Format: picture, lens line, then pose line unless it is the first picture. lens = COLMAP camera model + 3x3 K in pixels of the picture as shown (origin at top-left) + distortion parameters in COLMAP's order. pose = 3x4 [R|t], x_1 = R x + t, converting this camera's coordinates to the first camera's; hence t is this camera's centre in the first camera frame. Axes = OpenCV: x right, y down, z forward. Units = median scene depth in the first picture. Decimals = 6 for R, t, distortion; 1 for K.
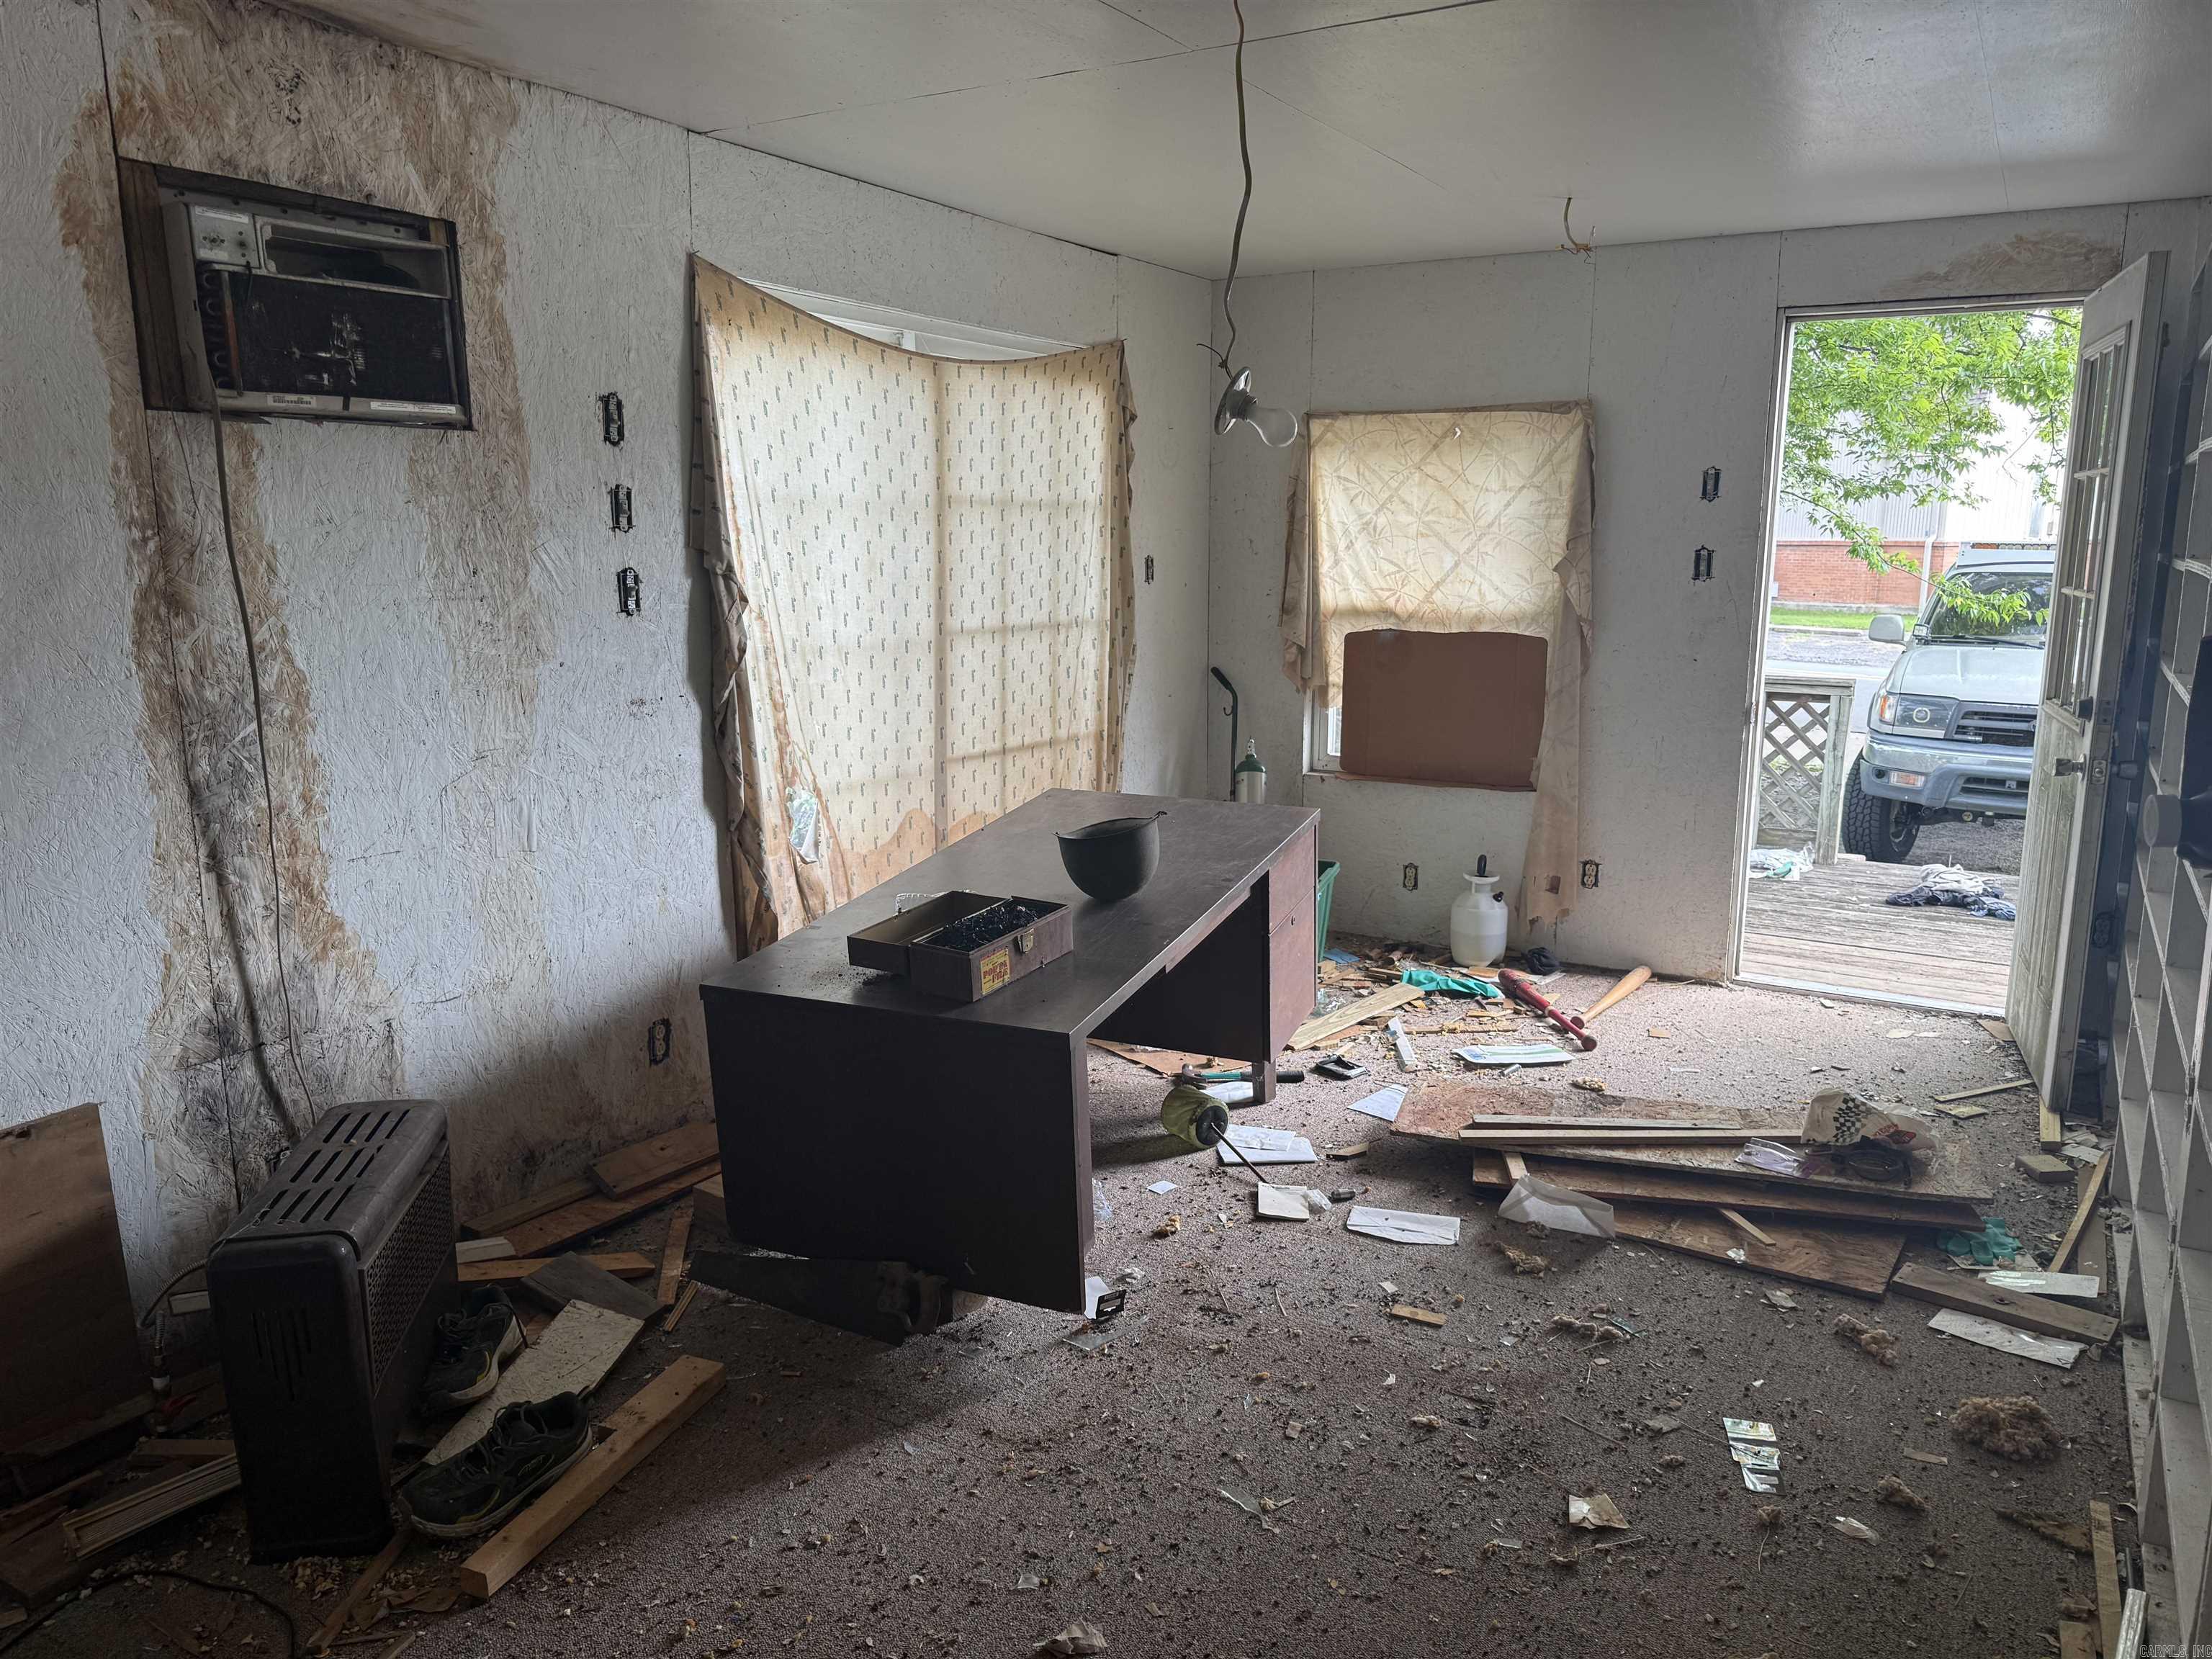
lens RADIAL K [[1567.9, 0, 1101.1], [0, 1567.9, 839.3], [0, 0, 1]] dist [0.028313, -0.036702]
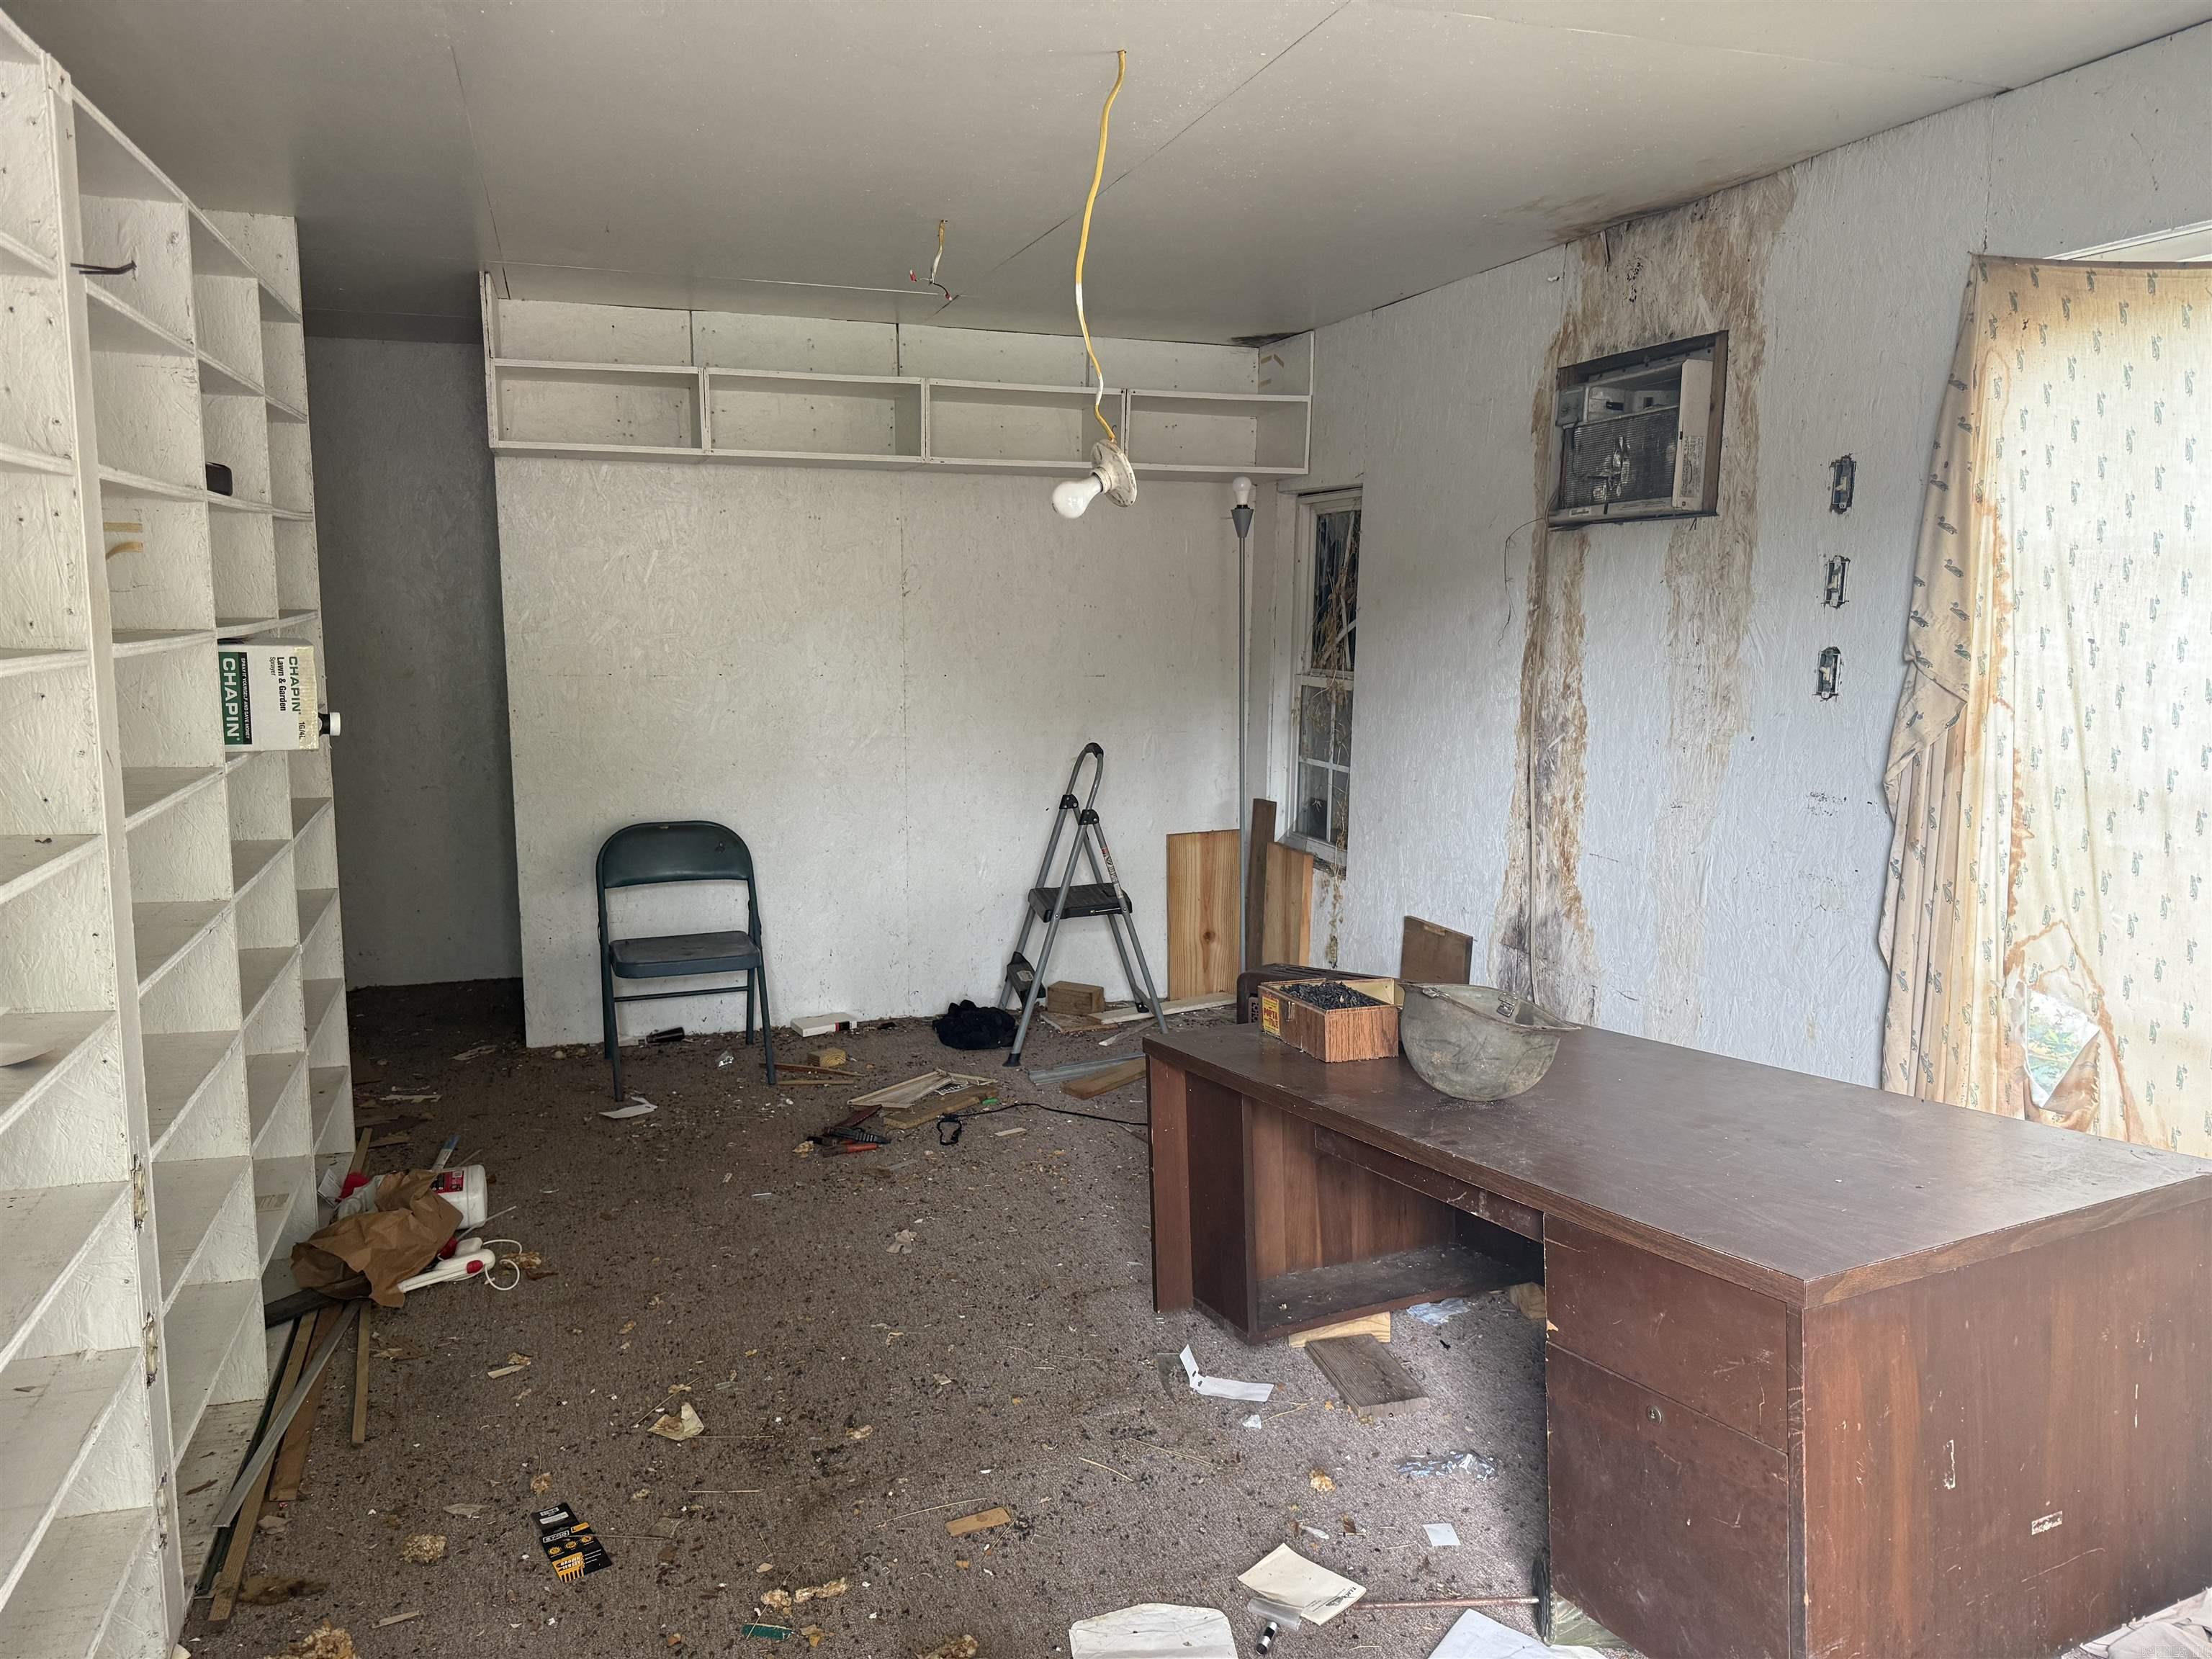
lens RADIAL K [[1567.9, 0, 1099.6], [0, 1567.9, 825.2], [0, 0, 1]] dist [0.028313, -0.036702]
pose [[-0.655221, 0.110801, -0.747267, 0.763996], [-0.143549, 0.952901, 0.267159, -0.299216], [0.741673, 0.282318, -0.608456, 1.478285]]
